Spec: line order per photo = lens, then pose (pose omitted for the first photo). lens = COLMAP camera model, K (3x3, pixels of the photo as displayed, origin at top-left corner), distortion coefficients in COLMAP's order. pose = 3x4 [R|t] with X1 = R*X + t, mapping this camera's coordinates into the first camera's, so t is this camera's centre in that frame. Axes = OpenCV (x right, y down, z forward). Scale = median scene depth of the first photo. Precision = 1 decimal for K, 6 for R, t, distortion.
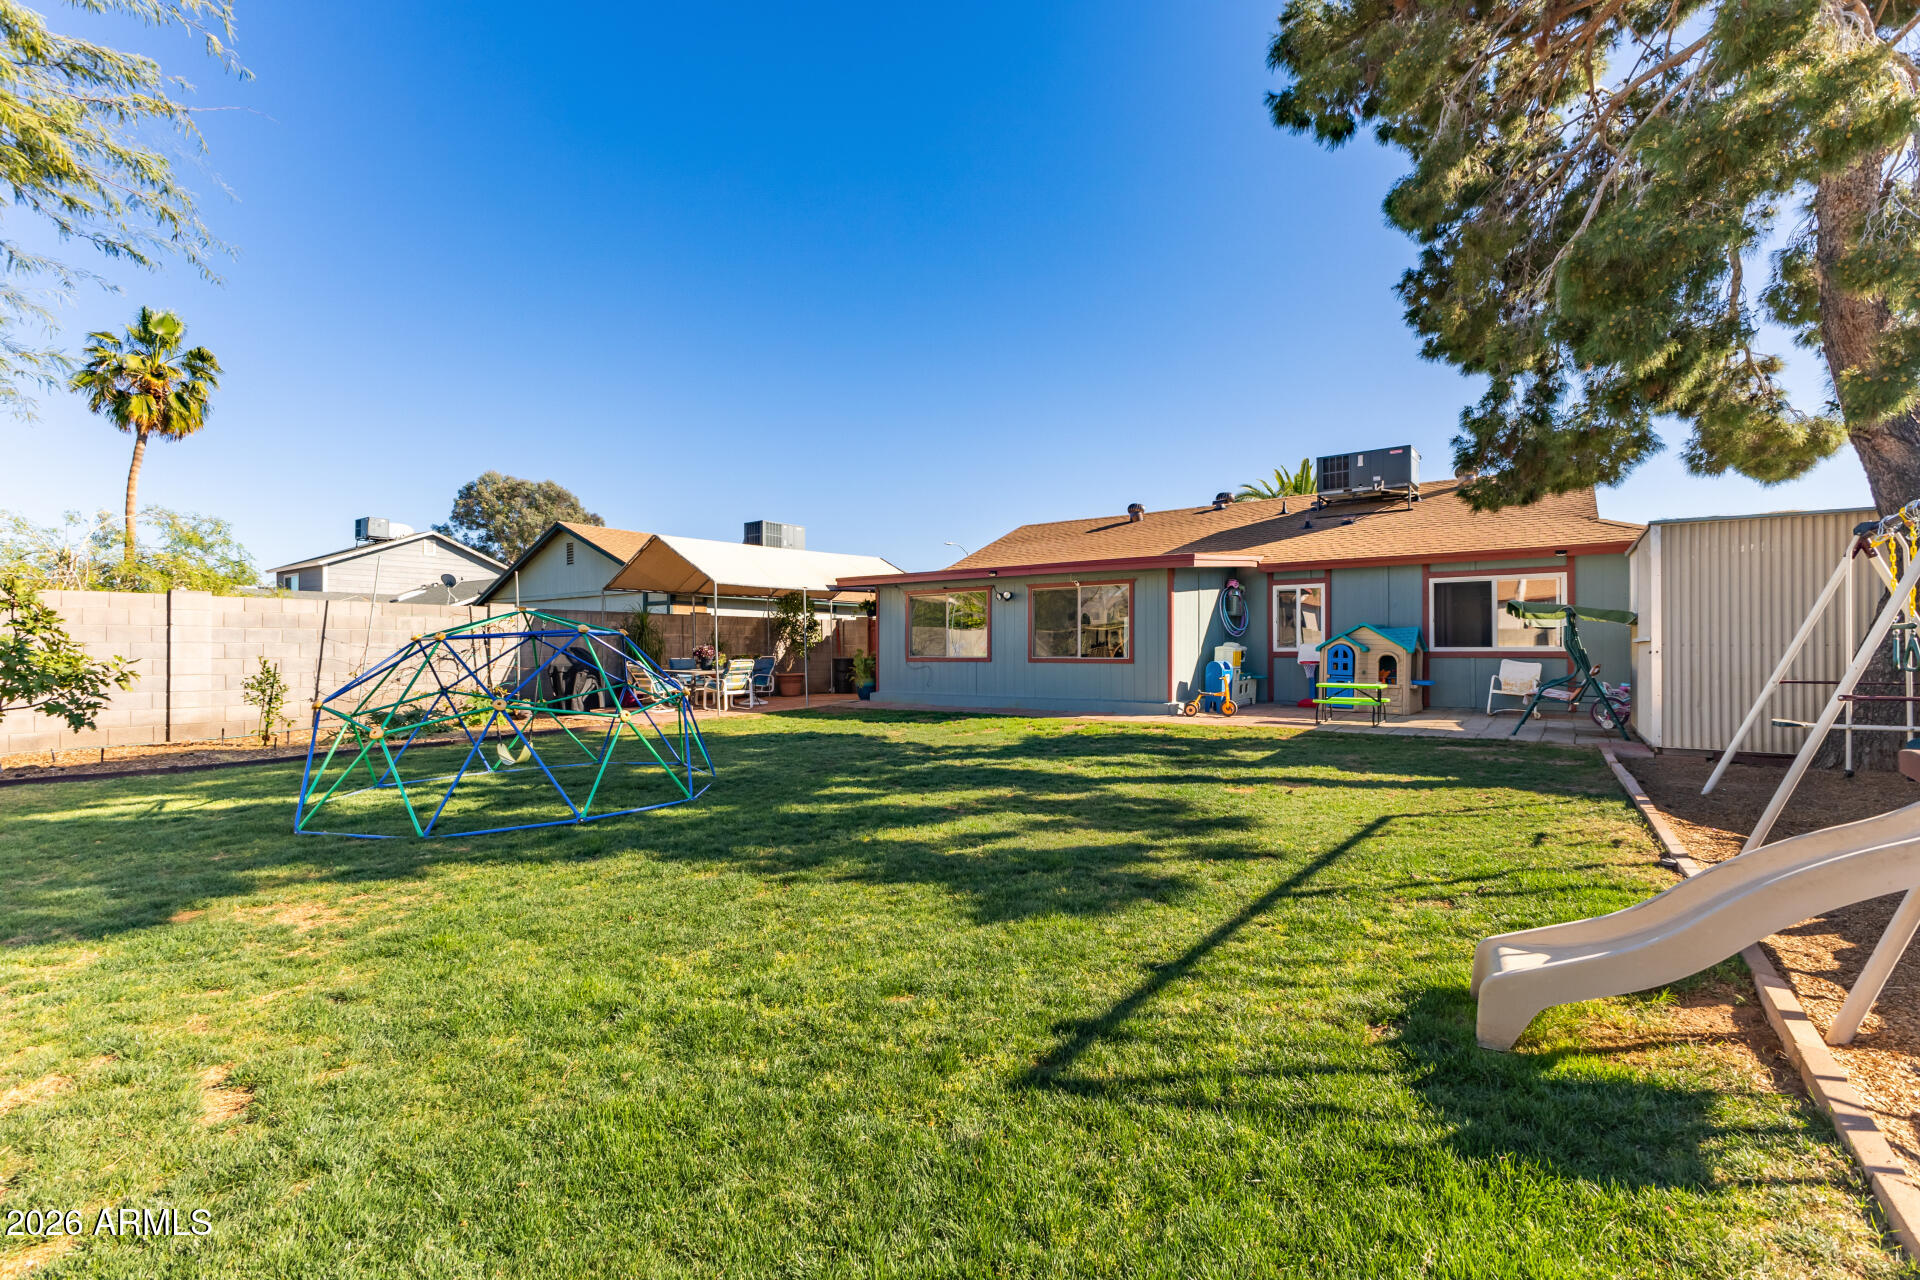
lens RADIAL K [[823.4, 0, 952.3], [0, 823.4, 639.3], [0, 0, 1]] dist [-0.000875, 0.000231]
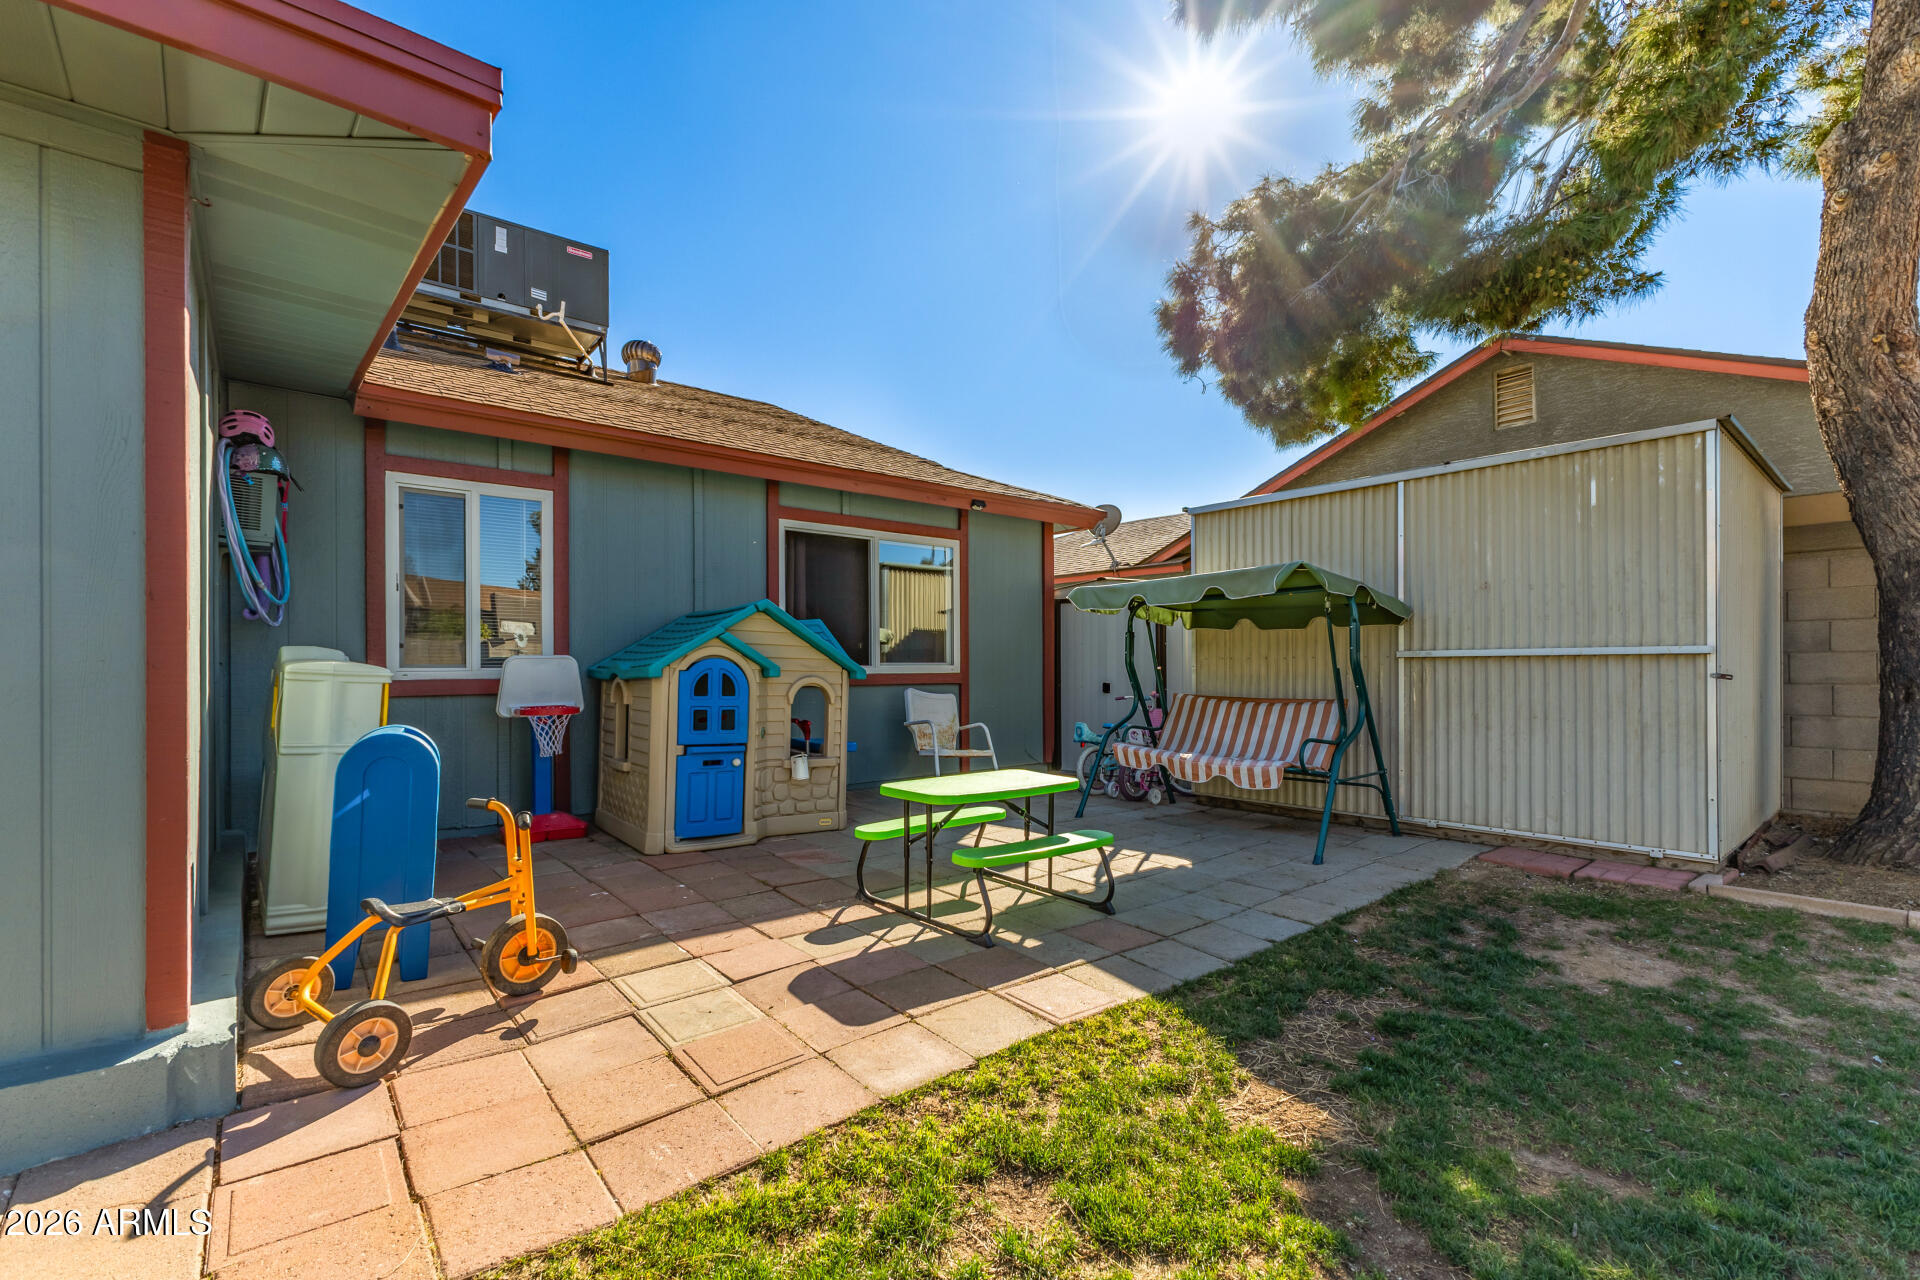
lens RADIAL K [[823.4, 0, 948.7], [0, 823.4, 657.7], [0, 0, 1]] dist [-0.000875, 0.000231]
pose [[0.217721, 0.007727, 0.975980, 0.137161], [-0.002248, 0.999970, -0.007416, 0.008106], [-0.976008, -0.000579, 0.217732, 0.749262]]
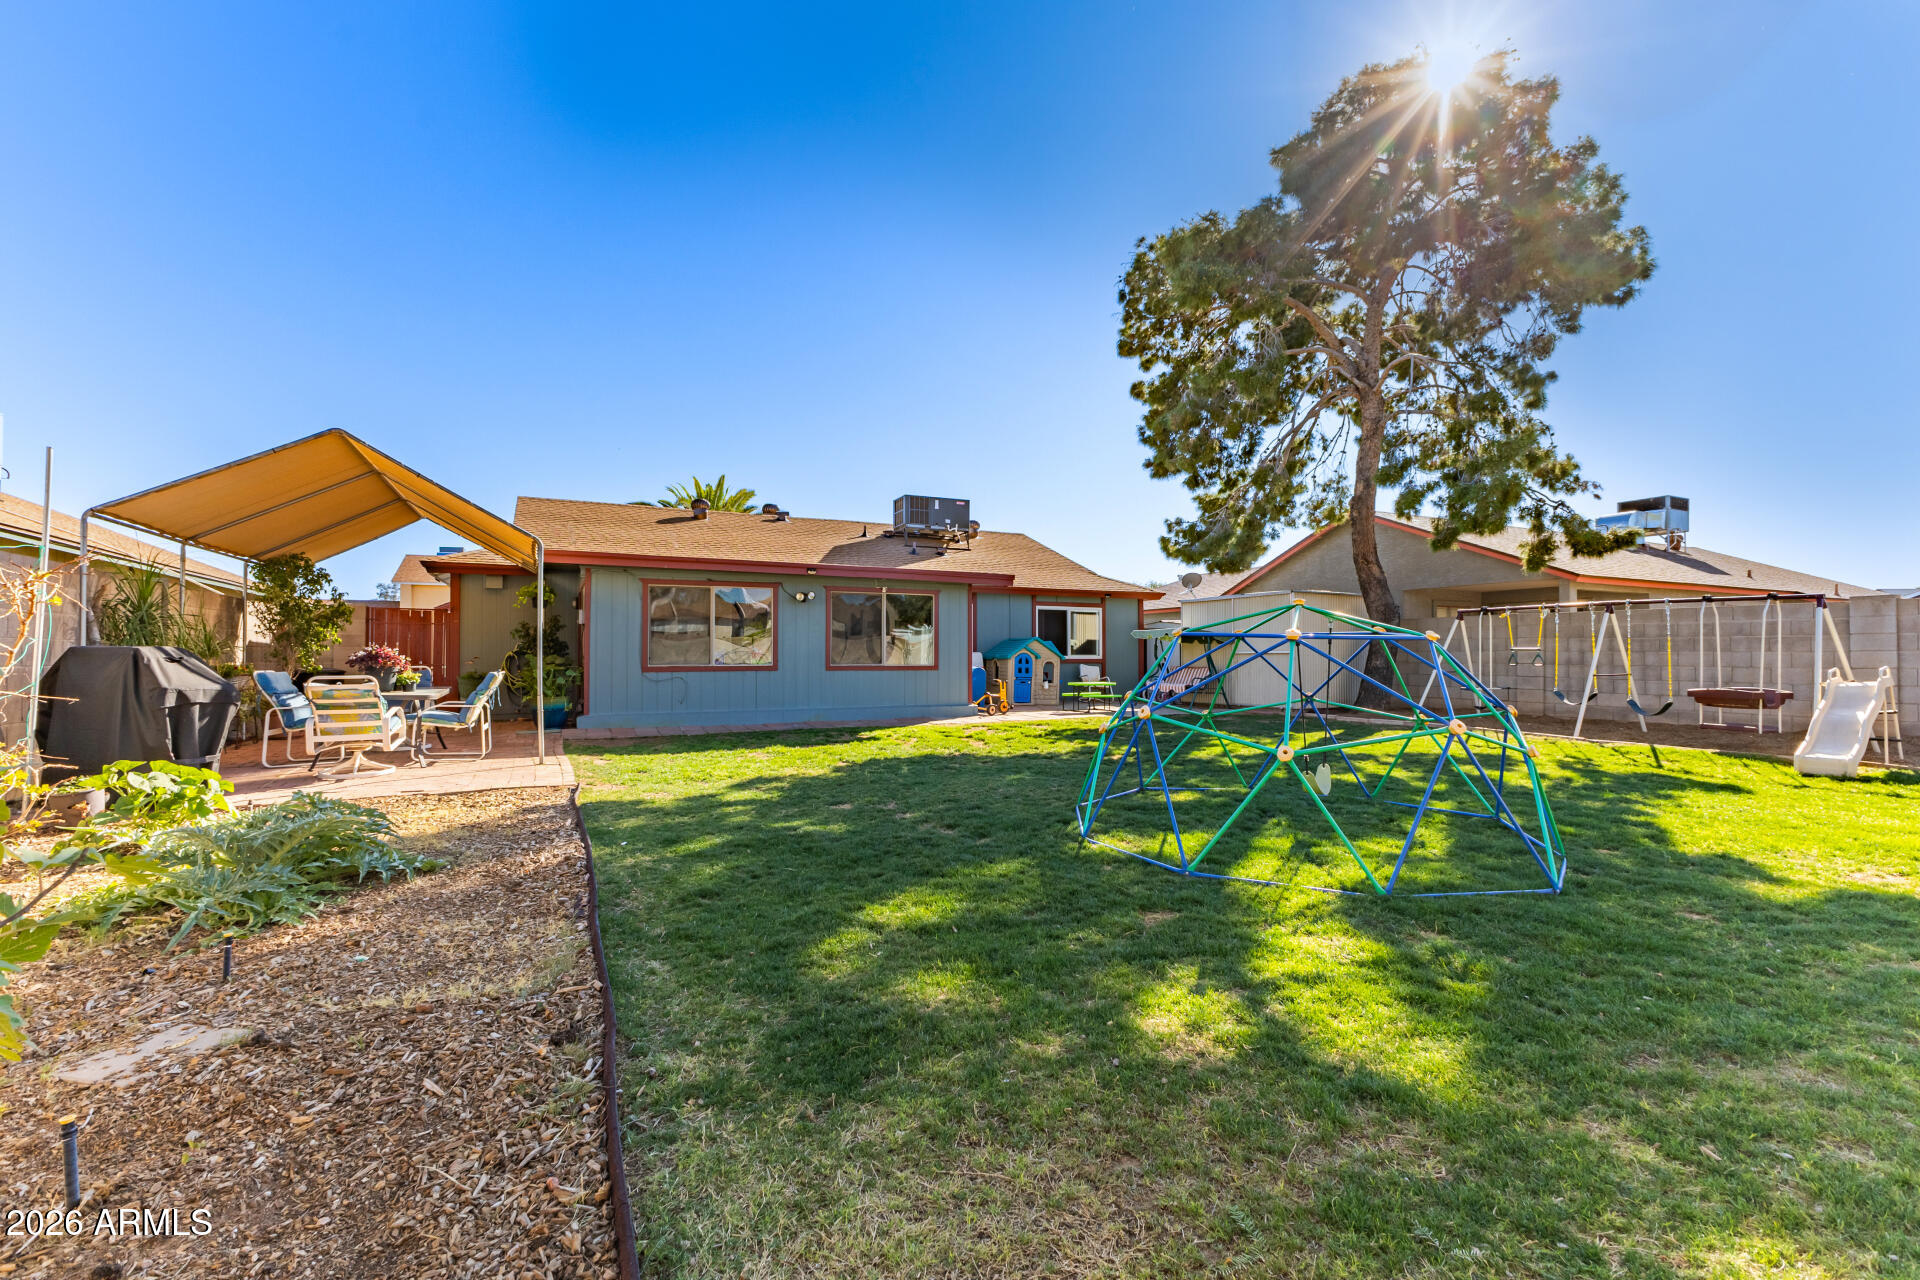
lens RADIAL K [[823.4, 0, 963.7], [0, 823.4, 644.9], [0, 0, 1]] dist [-0.000875, 0.000231]
pose [[0.432970, 0.010757, 0.901344, -0.668334], [-0.007914, 0.999936, -0.008132, 0.004081], [-0.901373, -0.003613, 0.433028, 0.475333]]
